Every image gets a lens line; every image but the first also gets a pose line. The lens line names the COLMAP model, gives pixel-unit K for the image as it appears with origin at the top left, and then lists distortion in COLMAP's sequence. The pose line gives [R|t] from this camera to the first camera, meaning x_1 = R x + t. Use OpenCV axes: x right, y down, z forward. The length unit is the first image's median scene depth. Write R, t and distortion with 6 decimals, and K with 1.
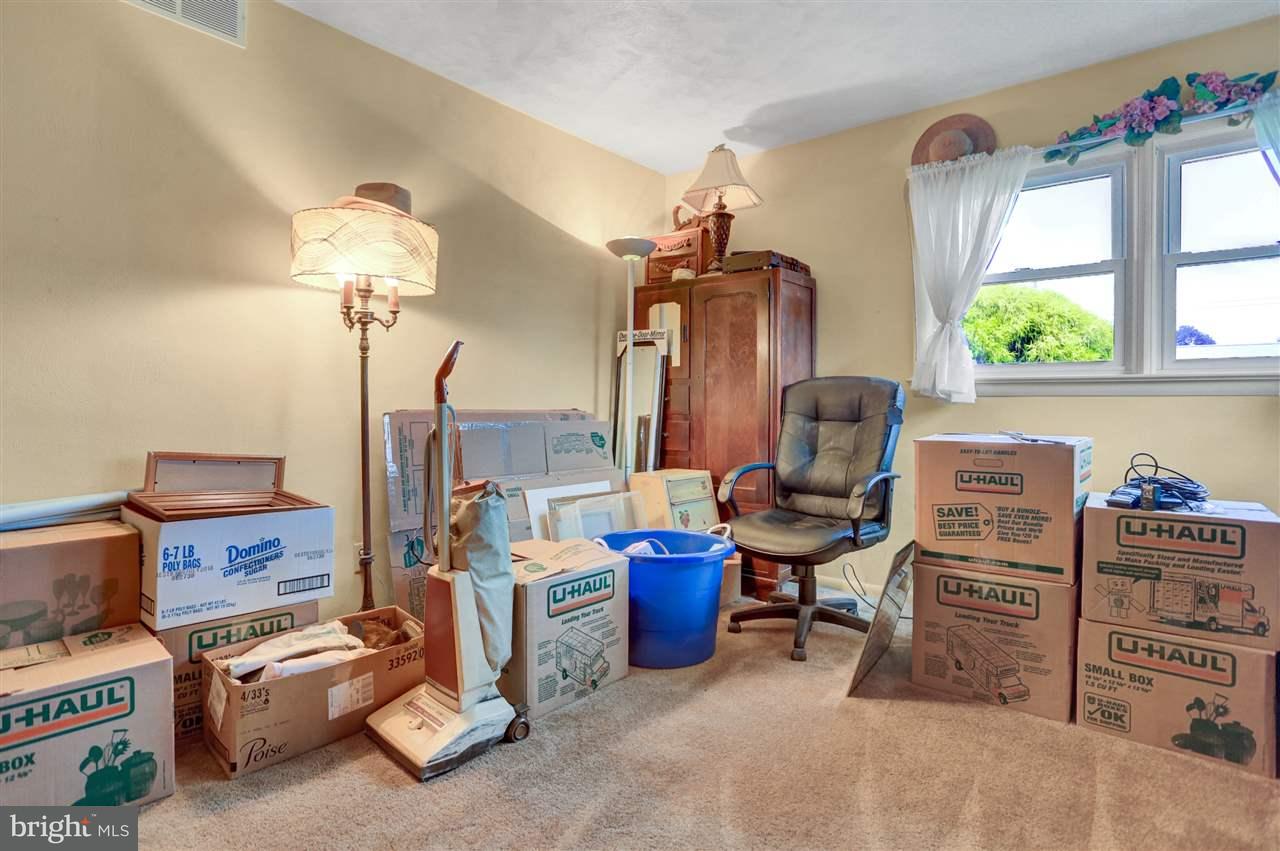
lens RADIAL K [[654.5, 0, 641.9], [0, 654.5, 407.3], [0, 0, 1]] dist [-0.052099, 0.020511]
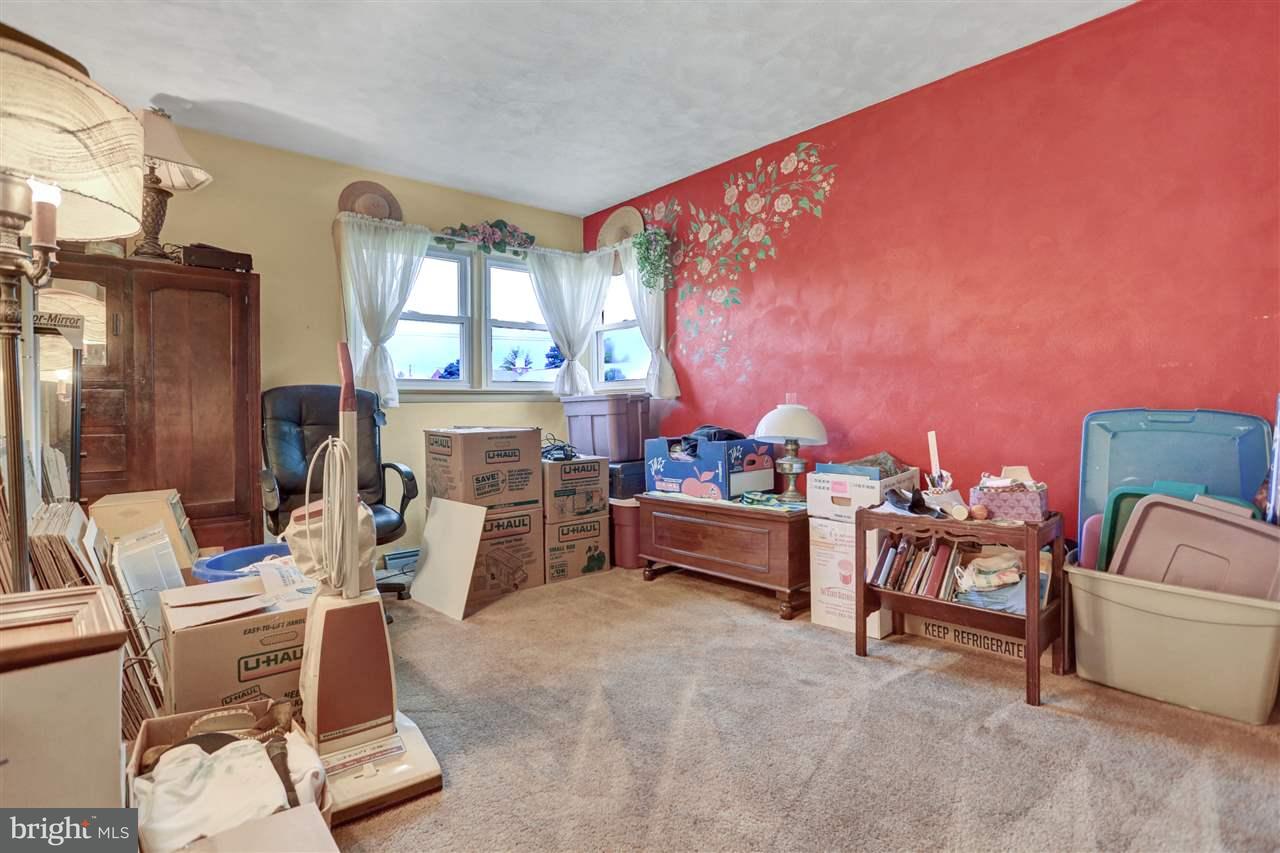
lens RADIAL K [[654.5, 0, 641.9], [0, 654.5, 408.3], [0, 0, 1]] dist [-0.052099, 0.020511]
pose [[0.142358, -0.009216, 0.989772, -0.858025], [0.015882, 0.999849, 0.007026, -0.007656], [-0.989688, 0.014720, 0.142483, 0.357477]]
